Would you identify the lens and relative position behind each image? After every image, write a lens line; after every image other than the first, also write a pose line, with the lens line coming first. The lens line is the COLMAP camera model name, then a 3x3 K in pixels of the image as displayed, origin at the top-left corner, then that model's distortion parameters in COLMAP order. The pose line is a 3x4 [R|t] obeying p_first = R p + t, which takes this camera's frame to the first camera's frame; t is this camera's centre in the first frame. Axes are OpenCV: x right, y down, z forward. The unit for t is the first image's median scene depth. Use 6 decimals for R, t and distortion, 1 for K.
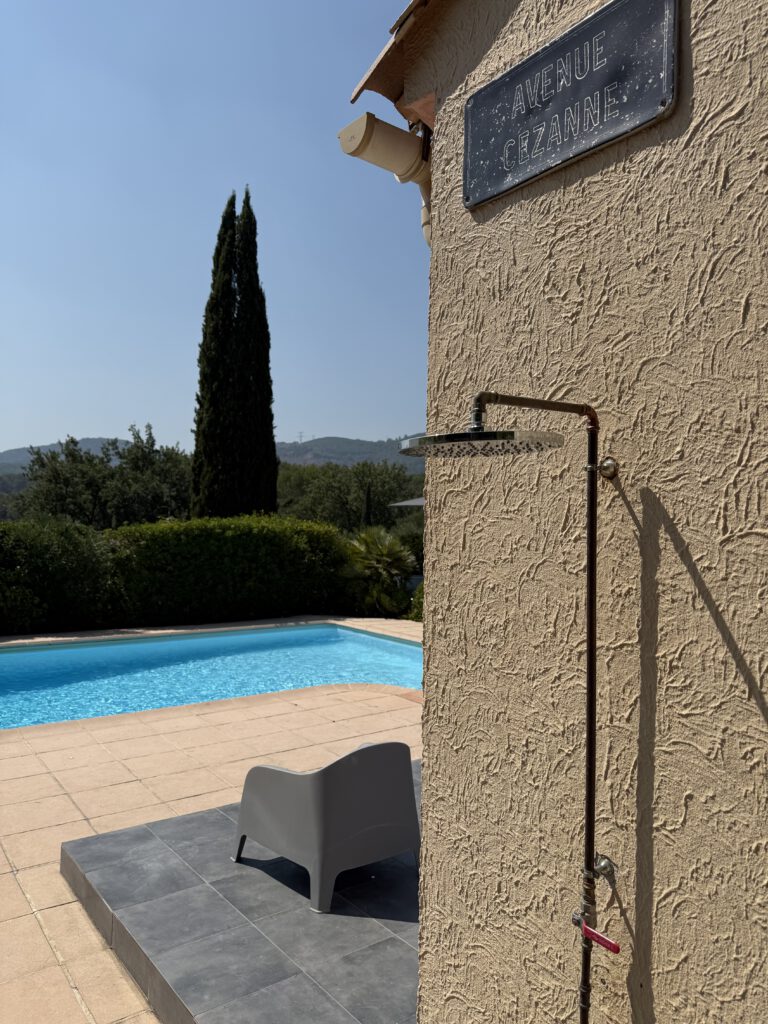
lens RADIAL K [[721.6, 0, 382.4], [0, 721.6, 514.1], [0, 0, 1]] dist [0.017863, -0.031213]
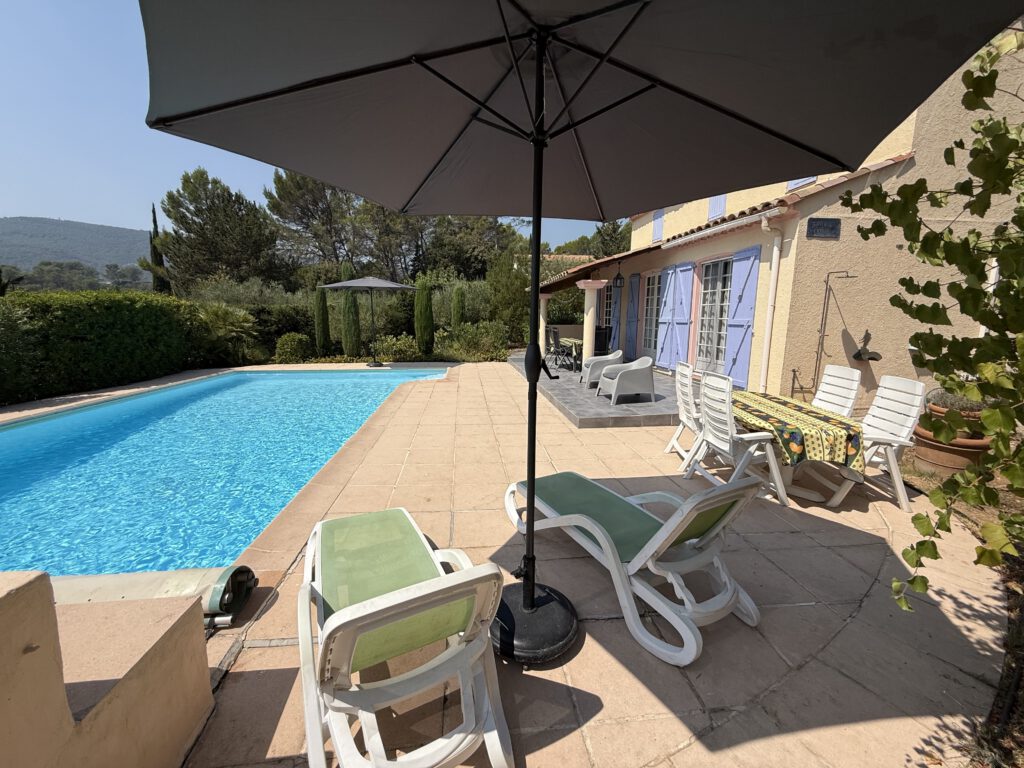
lens RADIAL K [[404.4, 0, 510.8], [0, 404.4, 379.6], [0, 0, 1]] dist [-0.001390, 0.000018]
pose [[0.489370, -0.145836, 0.859795, -0.494559], [-0.011670, 0.984735, 0.173671, 0.025280], [-0.871998, -0.095023, 0.480198, 0.163766]]
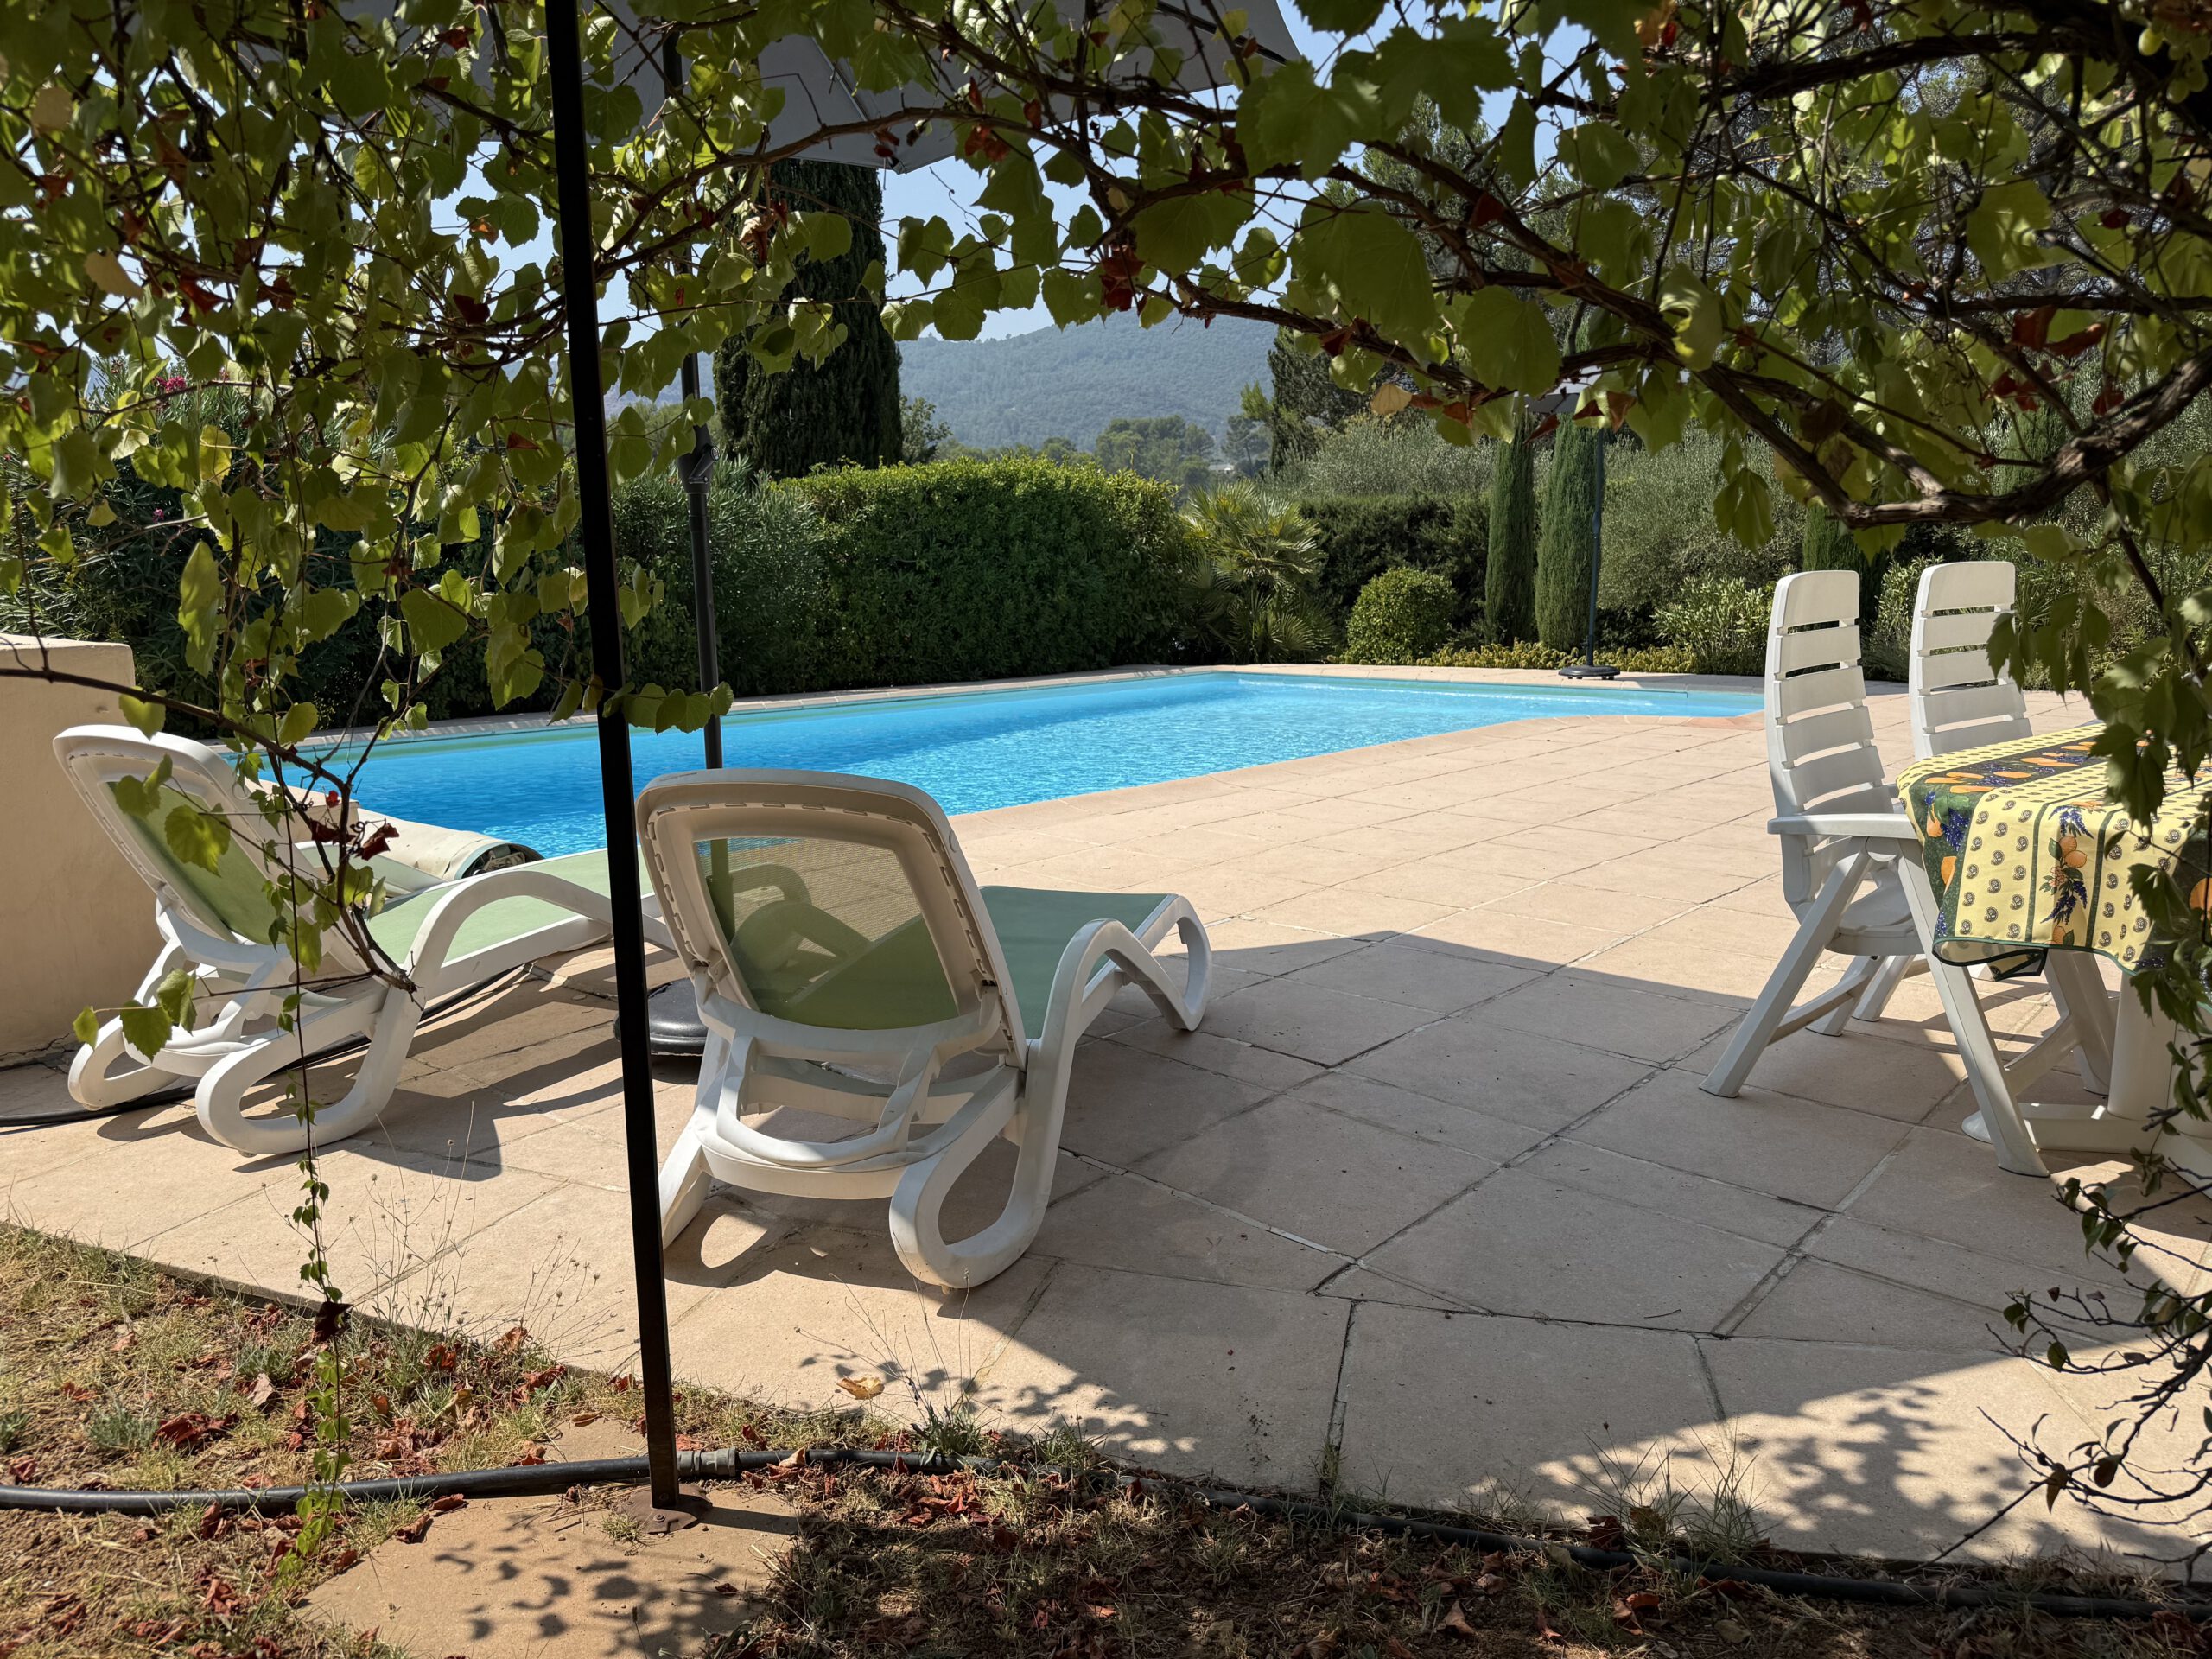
lens RADIAL K [[1558.7, 0, 1100.5], [0, 1558.7, 833.6], [0, 0, 1]] dist [0.017863, -0.031213]
pose [[0.977592, -0.061112, 0.201442, -0.382443], [0.021360, 0.980791, 0.193889, 0.051026], [-0.209422, -0.185241, 0.960119, -0.033970]]
